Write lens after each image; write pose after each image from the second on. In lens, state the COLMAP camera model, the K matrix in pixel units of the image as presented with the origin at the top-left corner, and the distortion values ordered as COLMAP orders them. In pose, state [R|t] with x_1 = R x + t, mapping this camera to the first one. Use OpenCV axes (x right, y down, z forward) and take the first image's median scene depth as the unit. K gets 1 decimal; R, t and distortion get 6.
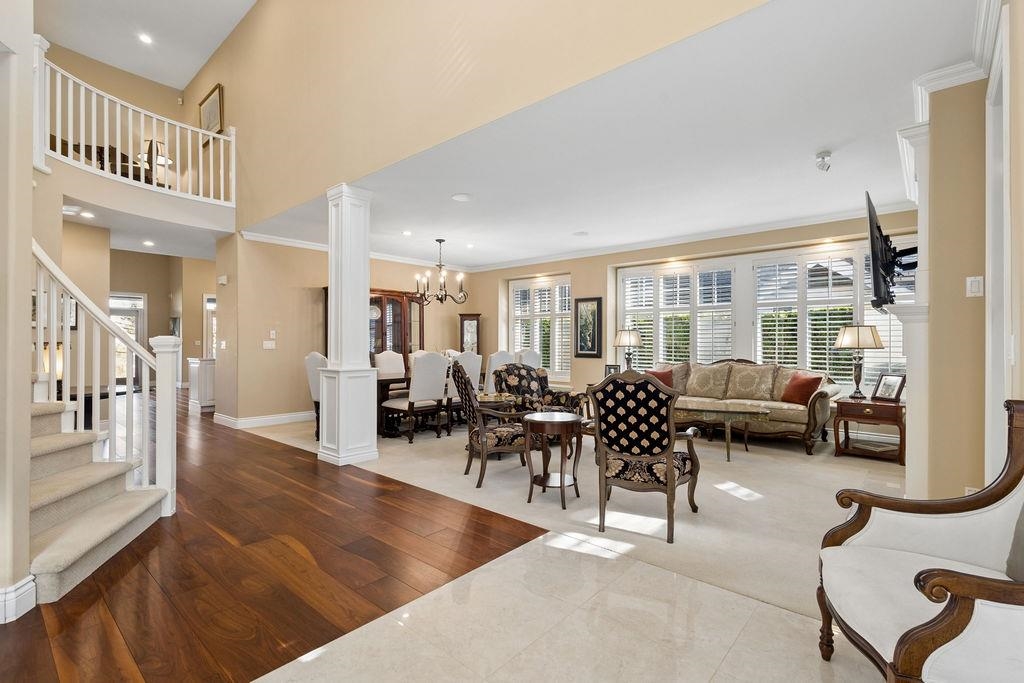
lens RADIAL K [[475.0, 0, 502.8], [0, 475.0, 342.9], [0, 0, 1]] dist [-0.052491, 0.000184]
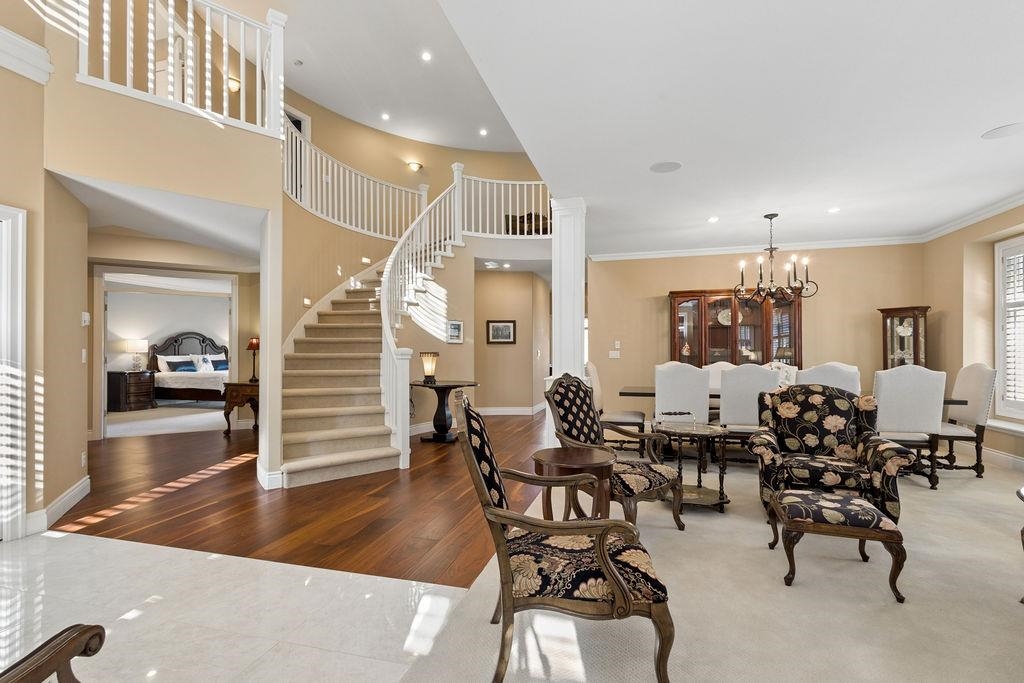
lens RADIAL K [[475.0, 0, 502.8], [0, 475.0, 342.9], [0, 0, 1]] dist [-0.052491, 0.000184]
pose [[0.383459, -0.023913, -0.923248, 0.448348], [0.003808, 0.999697, -0.024311, 0.001151], [0.923550, 0.005807, 0.383434, 0.387208]]
